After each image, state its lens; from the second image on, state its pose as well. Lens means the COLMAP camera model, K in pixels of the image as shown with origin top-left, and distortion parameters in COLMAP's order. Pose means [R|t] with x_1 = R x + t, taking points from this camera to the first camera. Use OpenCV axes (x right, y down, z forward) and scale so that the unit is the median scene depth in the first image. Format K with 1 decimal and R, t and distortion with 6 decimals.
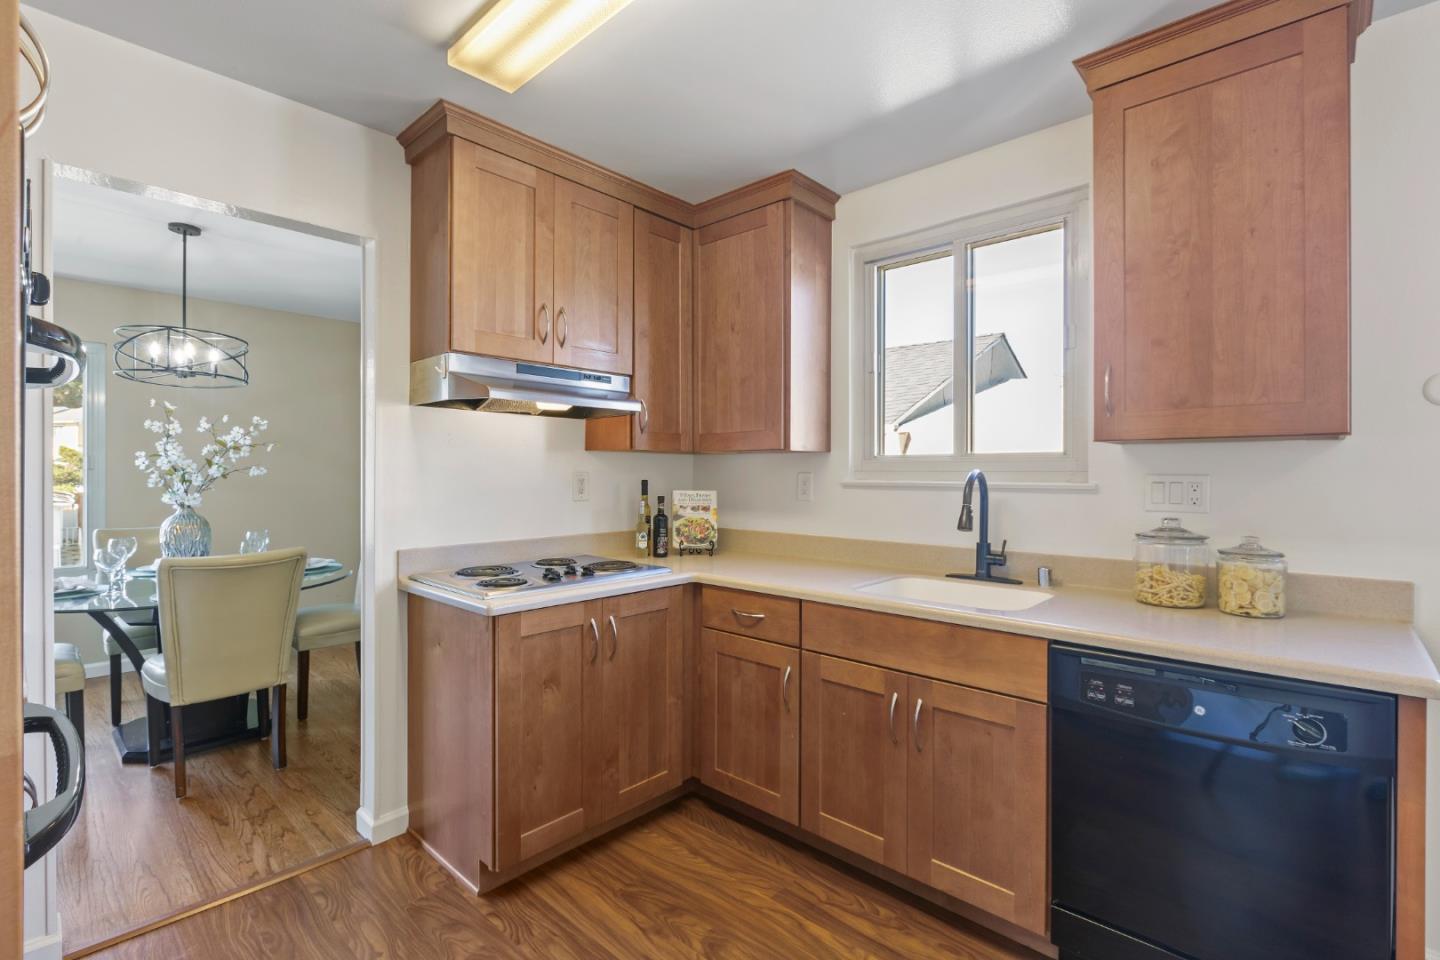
lens RADIAL K [[662.2, 0, 721.1], [0, 662.2, 471.8], [0, 0, 1]] dist [-0.005009, 0.001072]
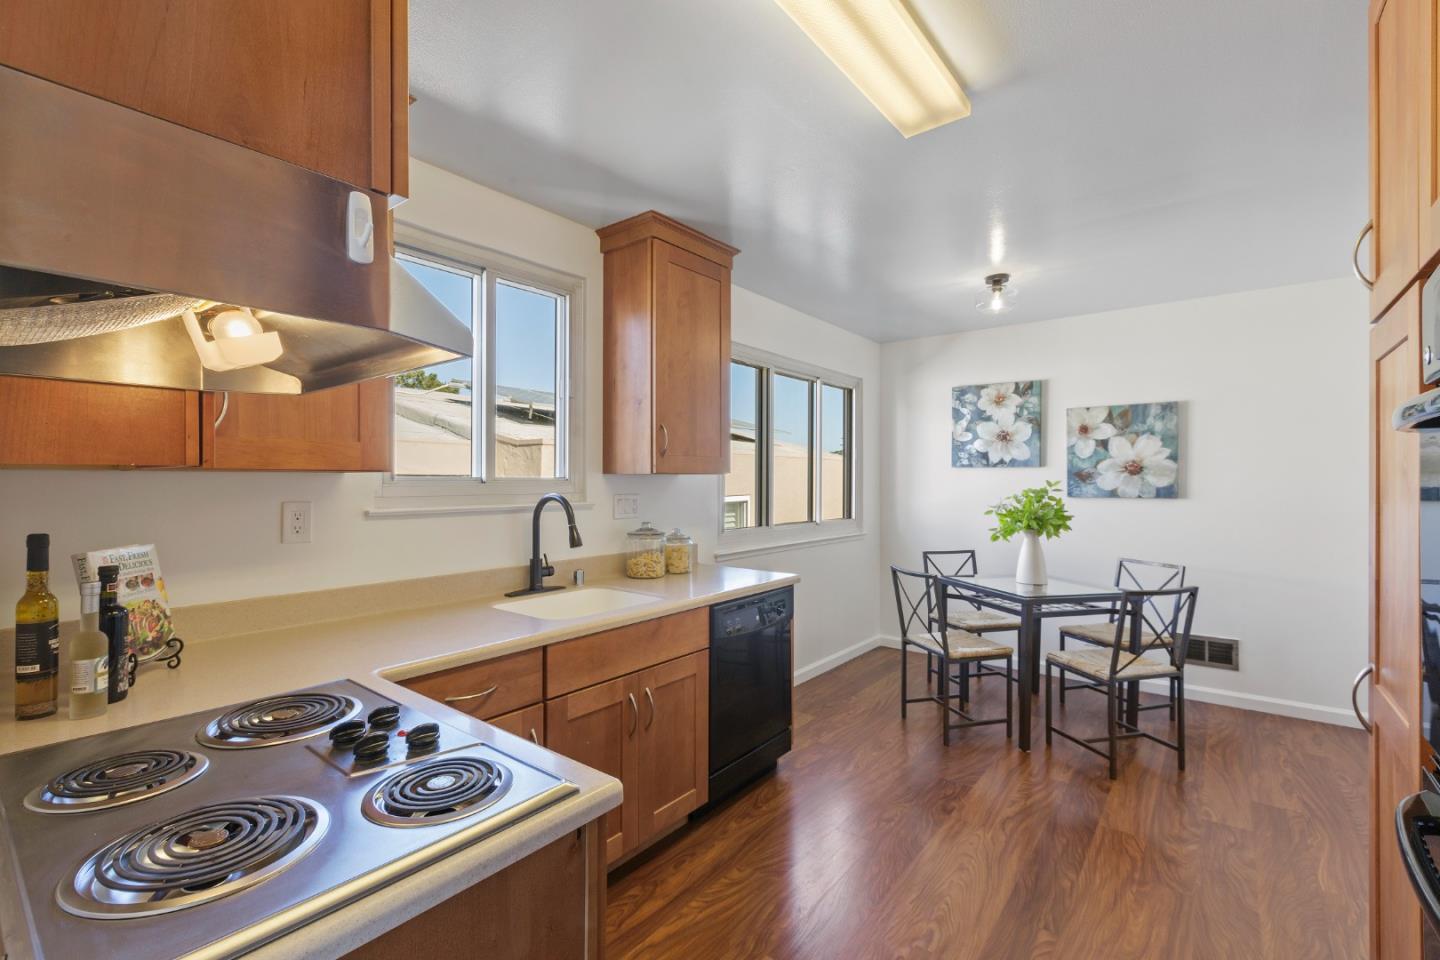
lens RADIAL K [[637.1, 0, 696.5], [0, 637.1, 476.8], [0, 0, 1]] dist [-0.008535, 0.004560]
pose [[-0.062396, 0.001383, 0.998051, -0.686415], [-0.000356, 0.999999, -0.001408, -0.029396], [-0.998051, -0.000443, -0.062395, 0.788825]]
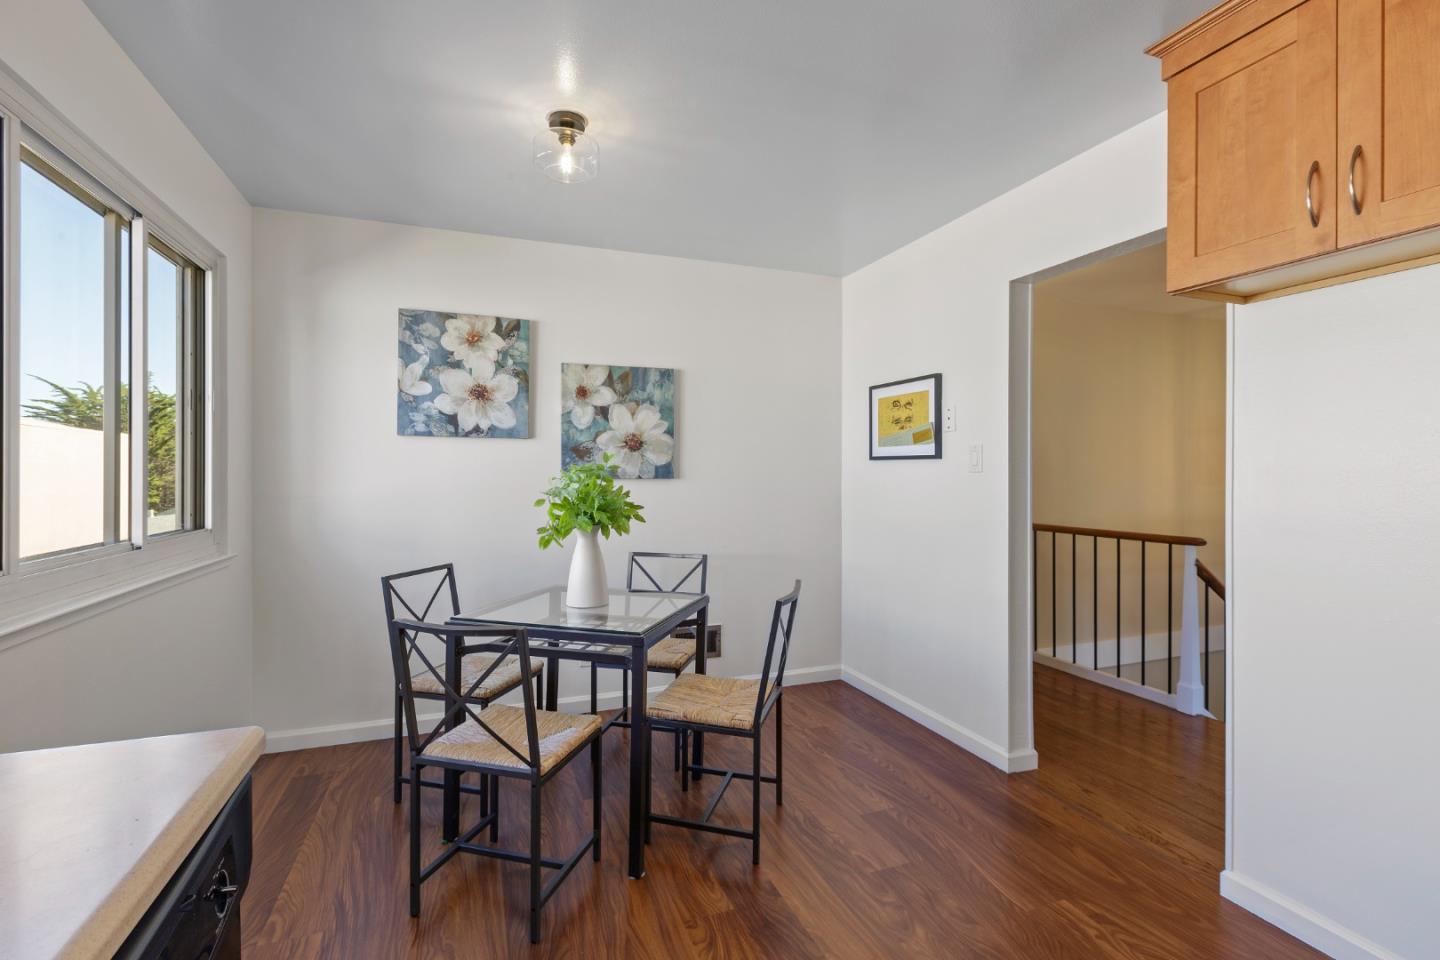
lens RADIAL K [[662.2, 0, 734.6], [0, 662.2, 474.3], [0, 0, 1]] dist [-0.005009, 0.001072]
pose [[-0.899363, -0.006625, 0.437153, 0.094446], [-0.003228, 0.999959, 0.008514, 0.001282], [-0.437191, 0.006246, -0.899347, 0.749273]]
